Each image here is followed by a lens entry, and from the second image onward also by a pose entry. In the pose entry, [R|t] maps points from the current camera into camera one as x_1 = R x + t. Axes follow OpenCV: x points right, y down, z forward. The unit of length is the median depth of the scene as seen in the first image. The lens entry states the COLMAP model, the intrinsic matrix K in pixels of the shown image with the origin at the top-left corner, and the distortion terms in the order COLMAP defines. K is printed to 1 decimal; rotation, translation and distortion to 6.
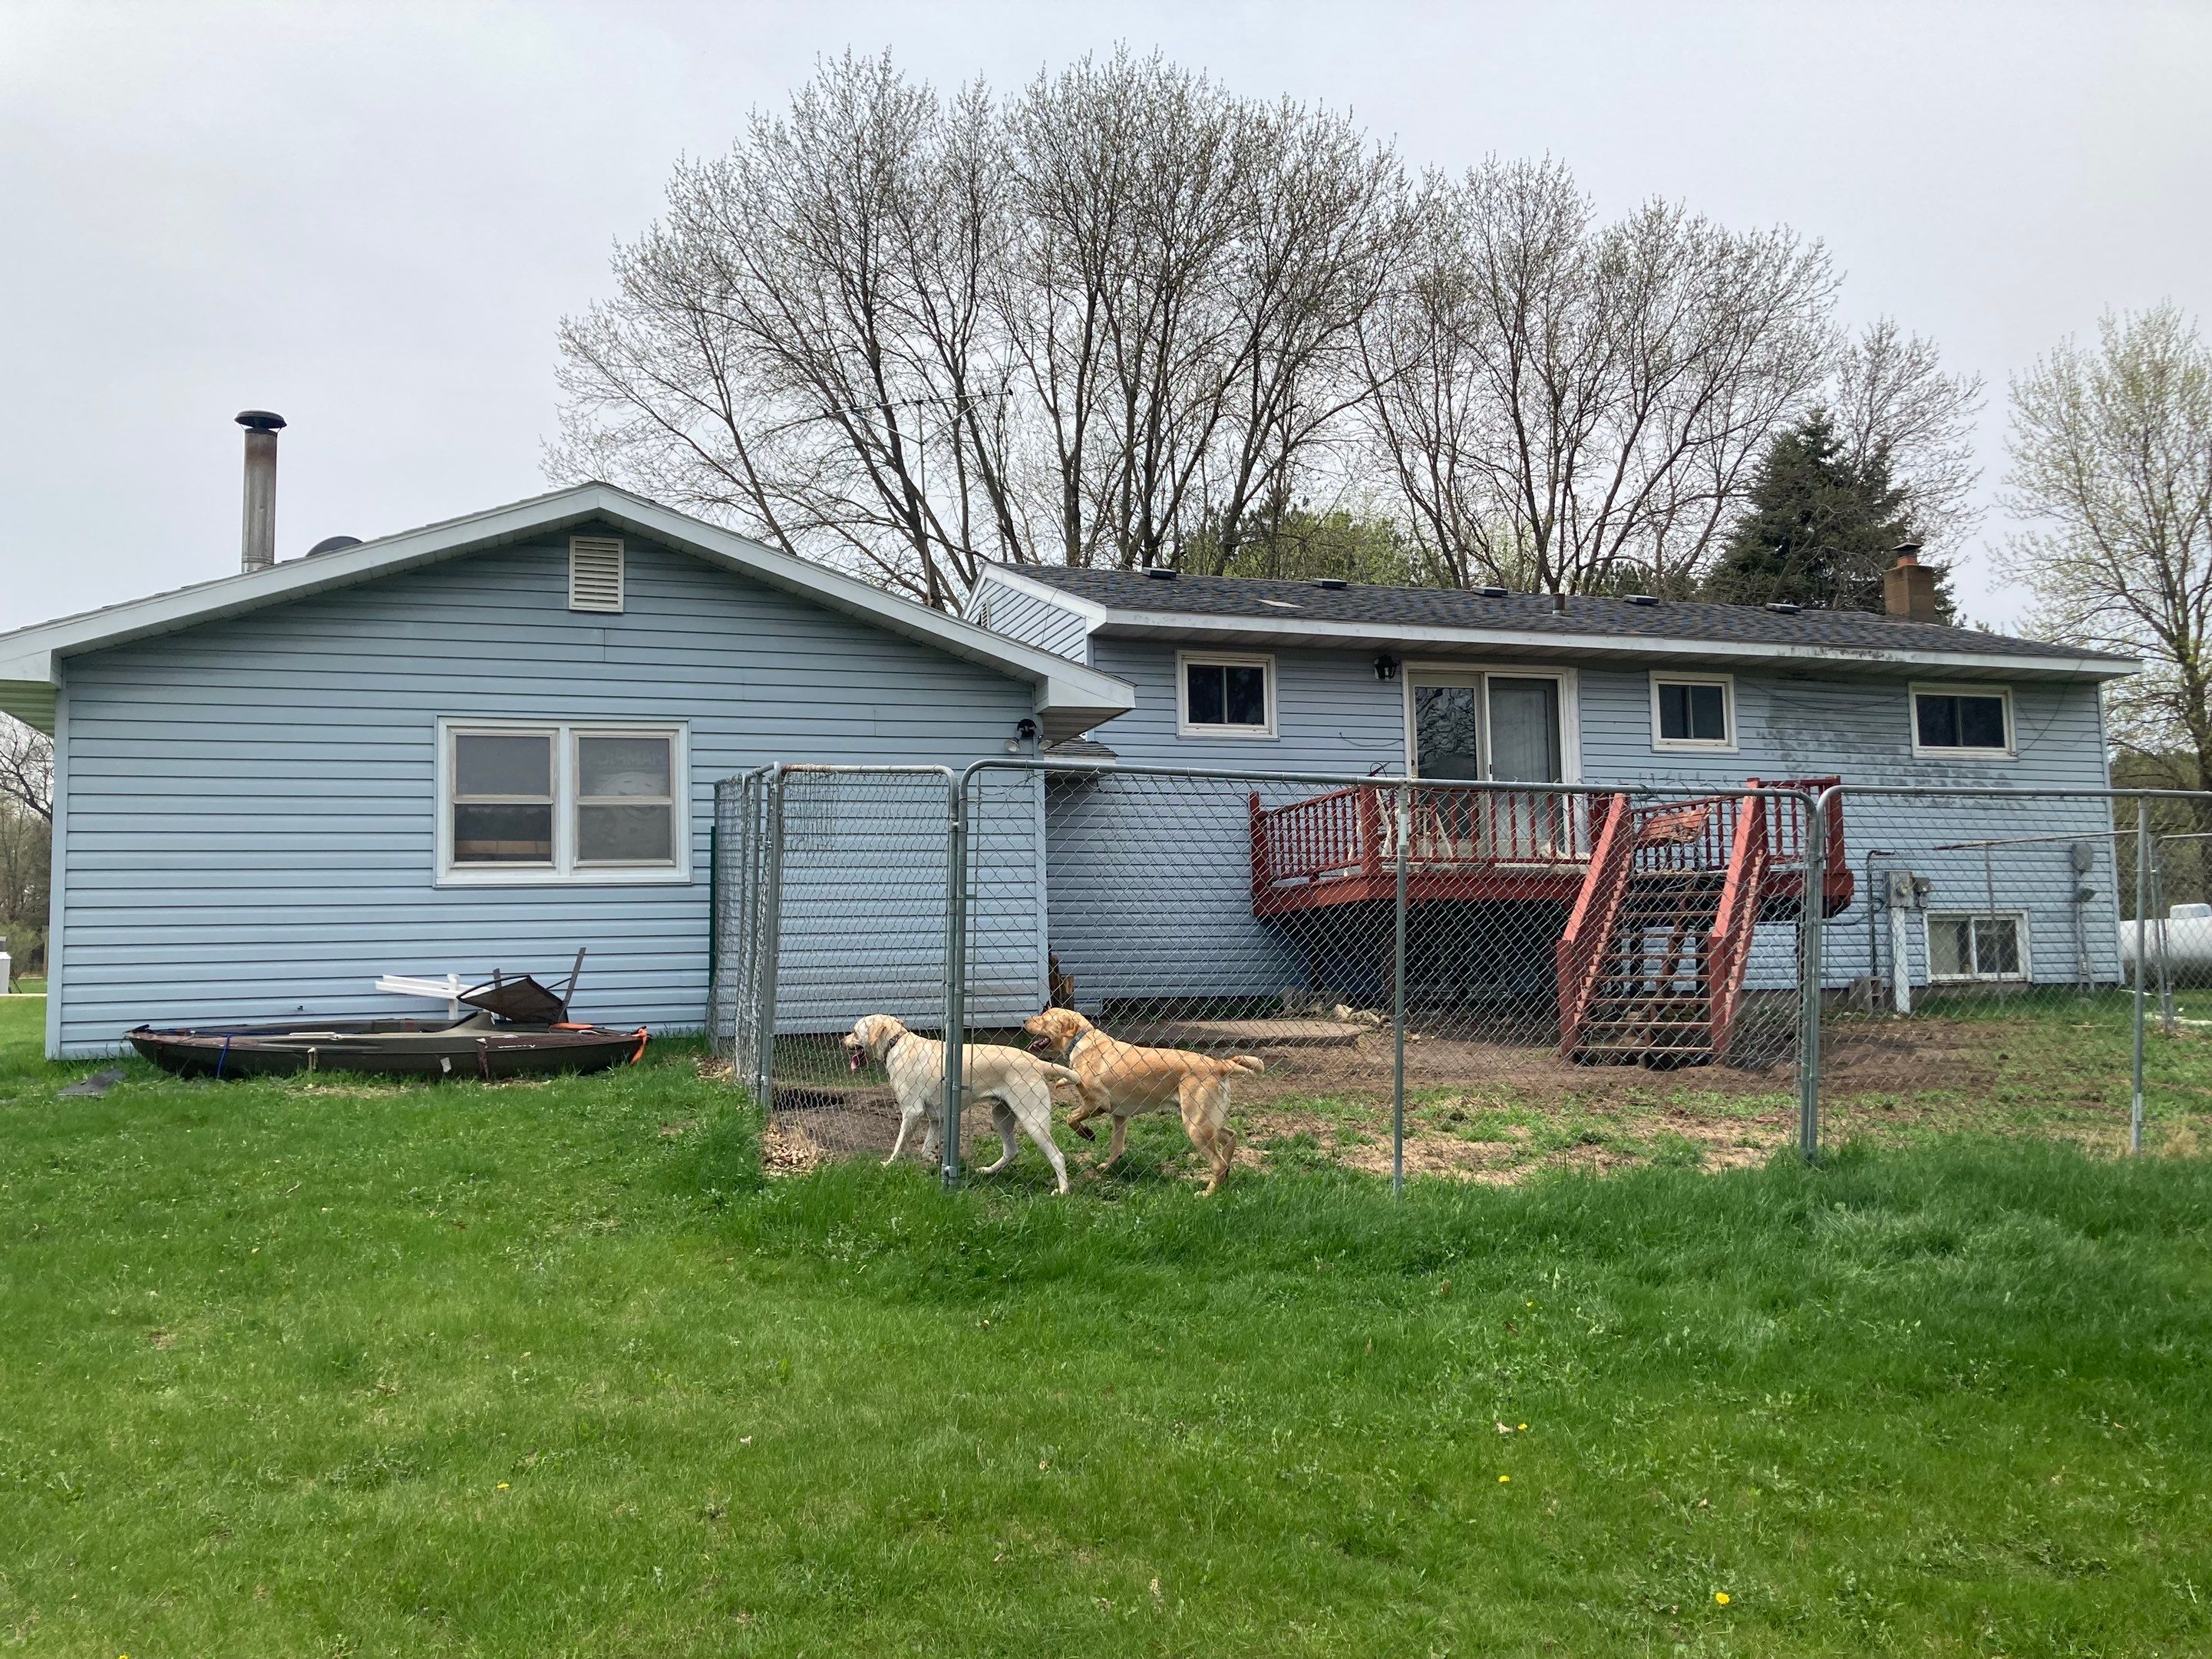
lens RADIAL K [[1820.2, 0, 1106.0], [0, 1820.2, 829.5], [0, 0, 1]] dist [0.005509, 0.002930]
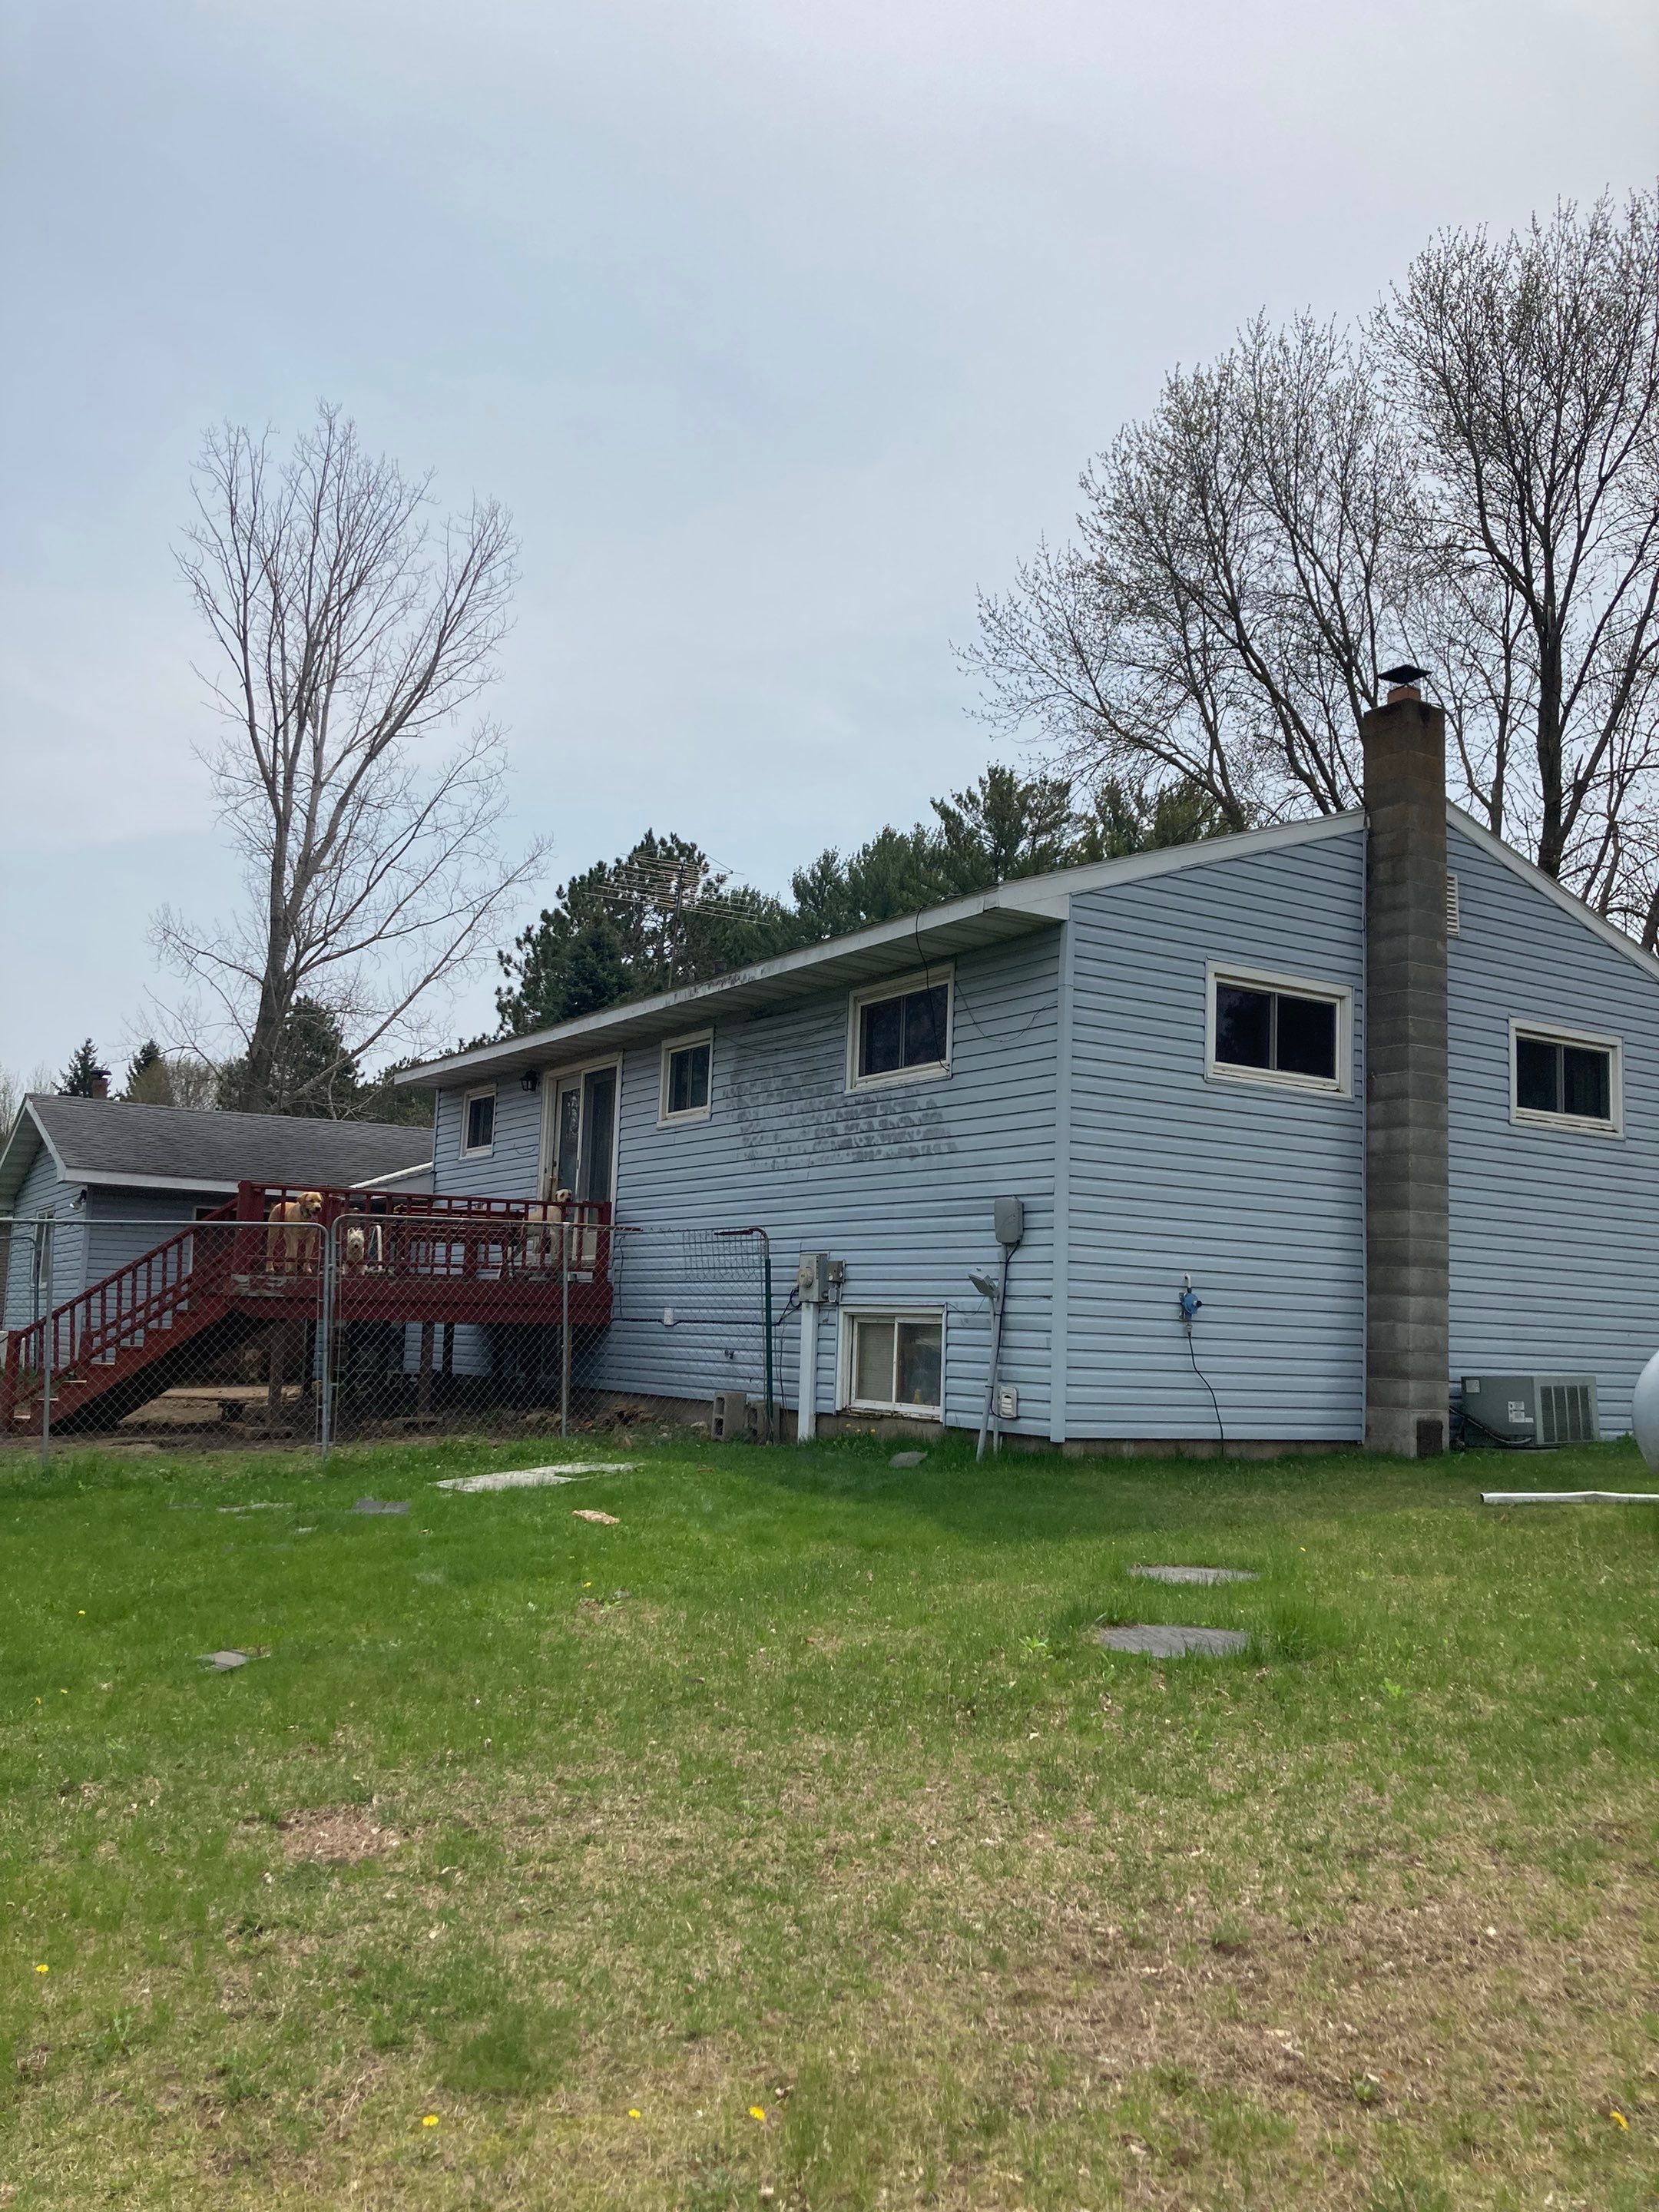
lens RADIAL K [[1882.2, 0, 829.5], [0, 1882.2, 1106.0], [0, 0, 1]] dist [-0.033089, 0.002085]
pose [[0.182921, -0.095531, -0.978475, 1.169755], [0.035194, 0.995266, -0.090591, 0.032091], [0.982497, -0.017866, 0.185417, 0.853655]]
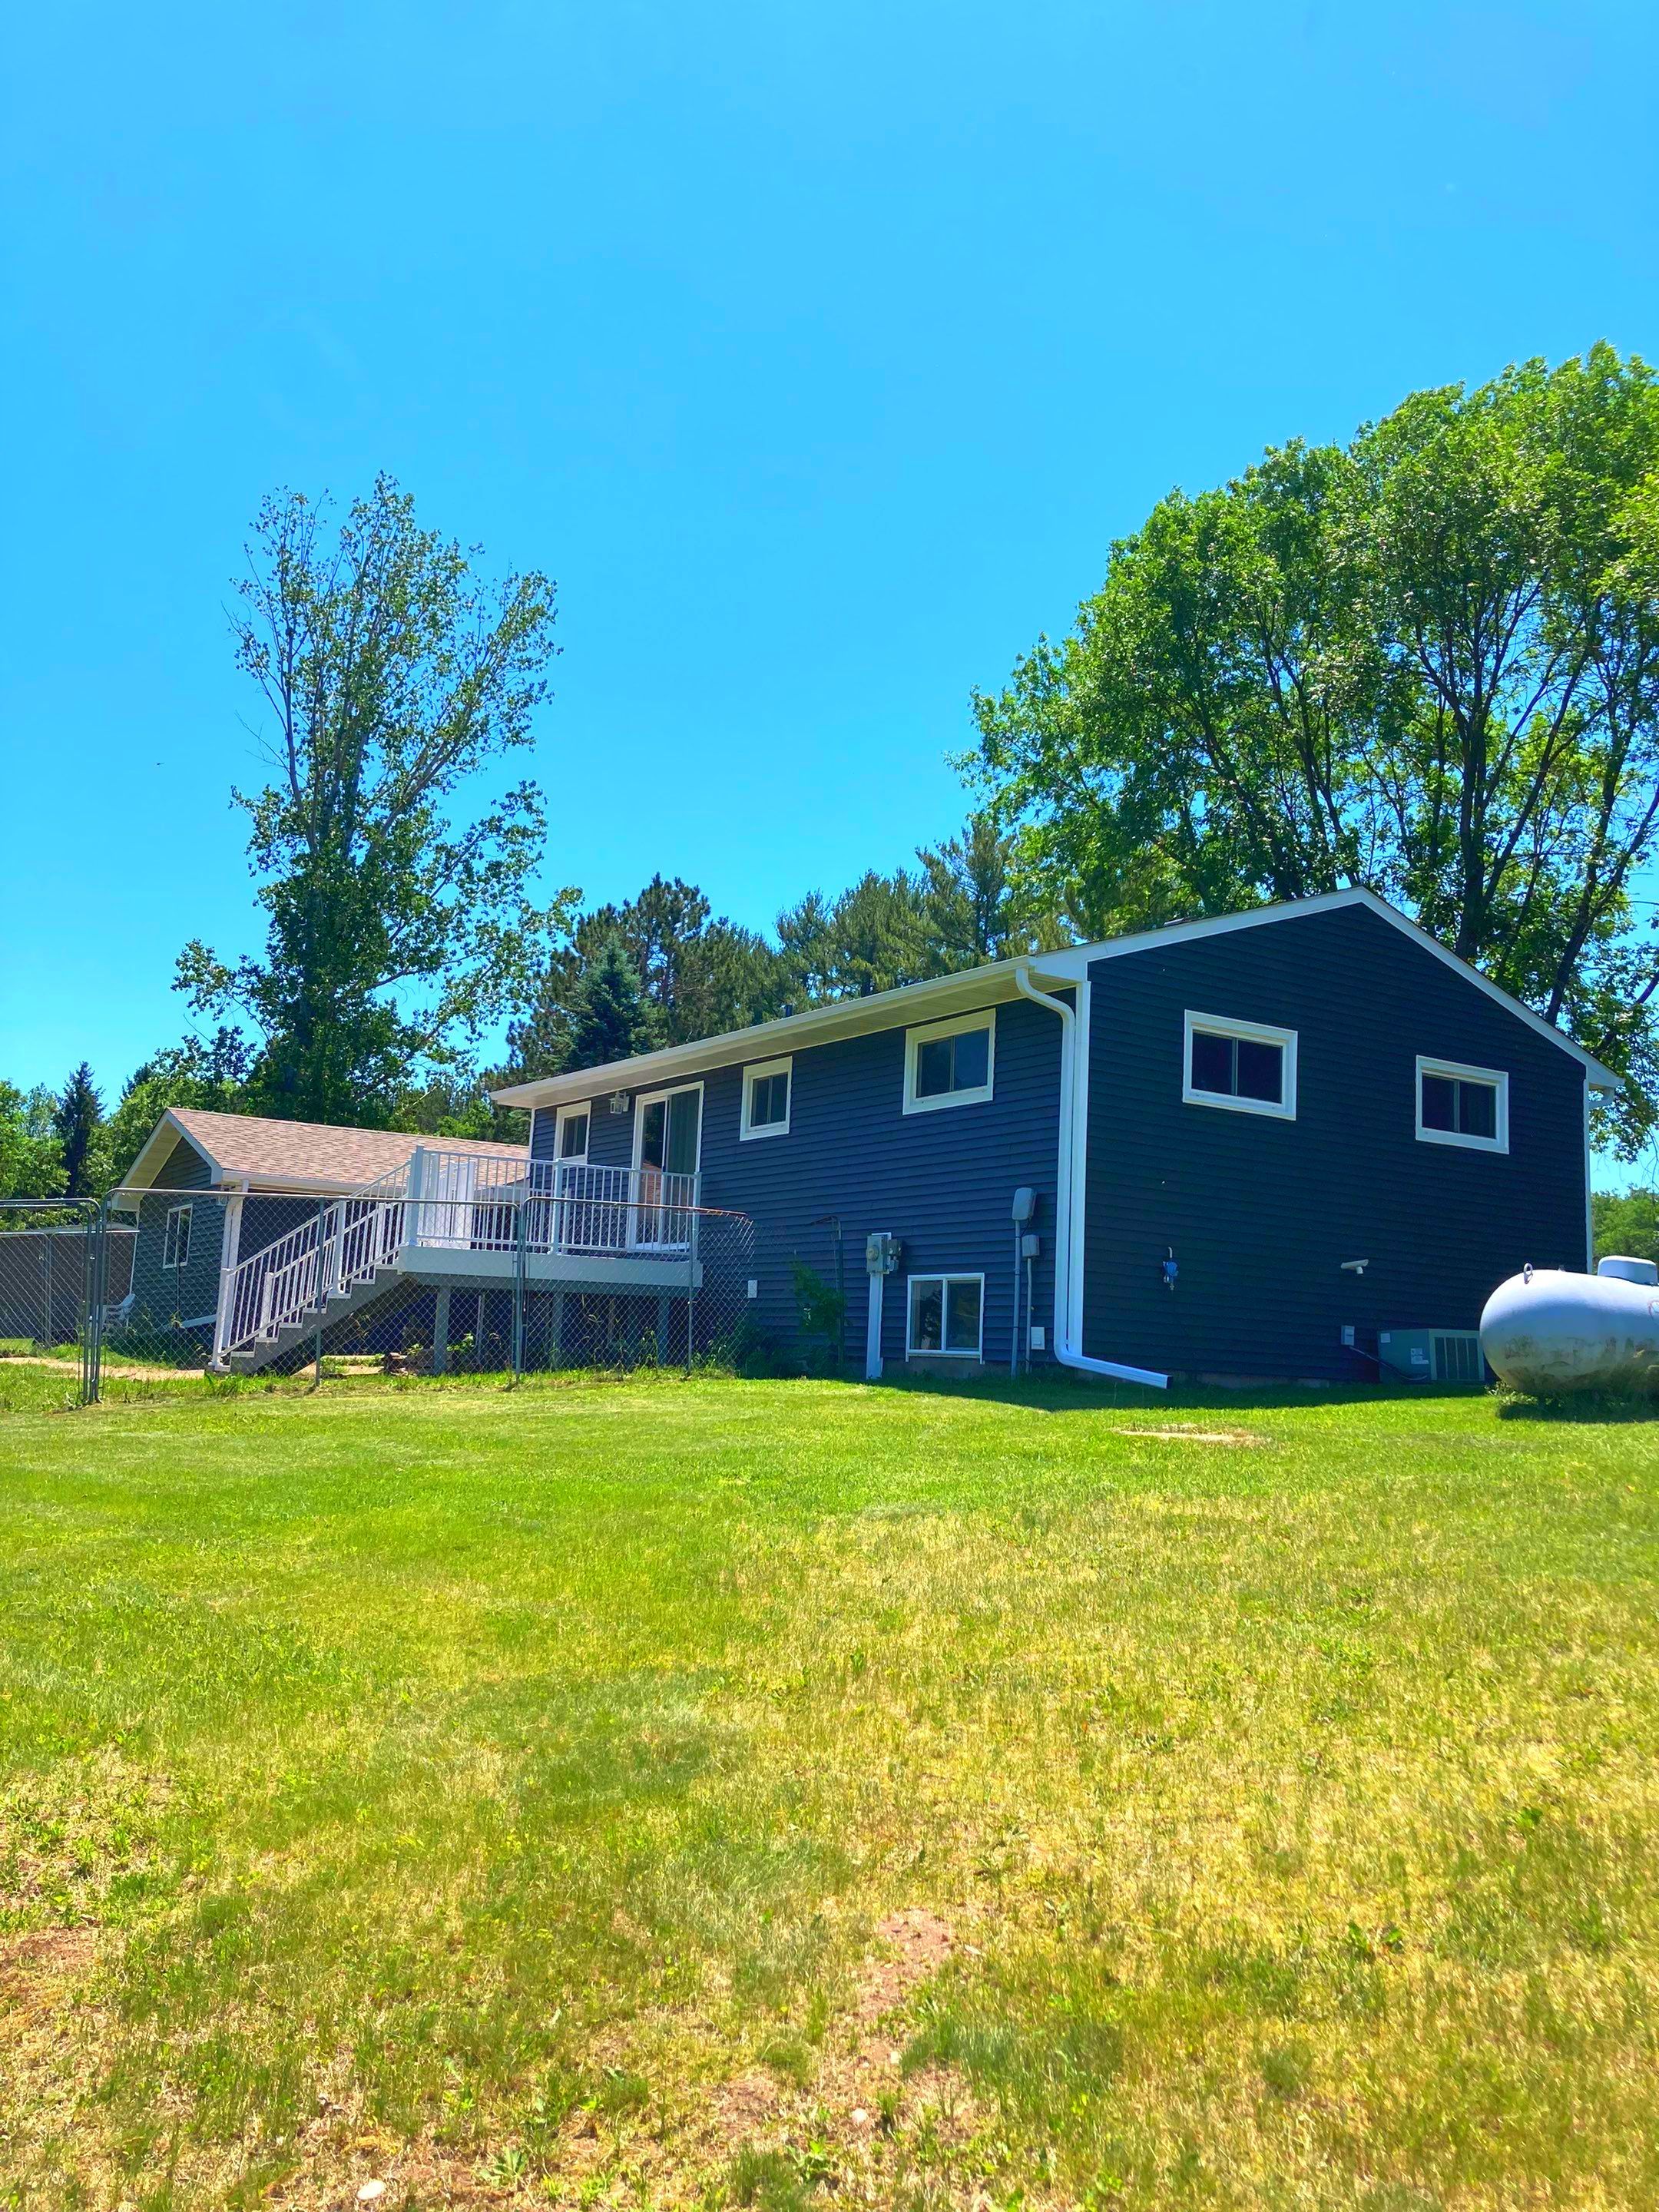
lens RADIAL K [[1820.4, 0, 829.5], [0, 1820.4, 1106.0], [0, 0, 1]] dist [0.005509, 0.002930]
pose [[0.195024, -0.110669, -0.974535, 1.408314], [0.021403, 0.993857, -0.108580, 0.067394], [0.980565, 0.000317, 0.196195, 0.749388]]
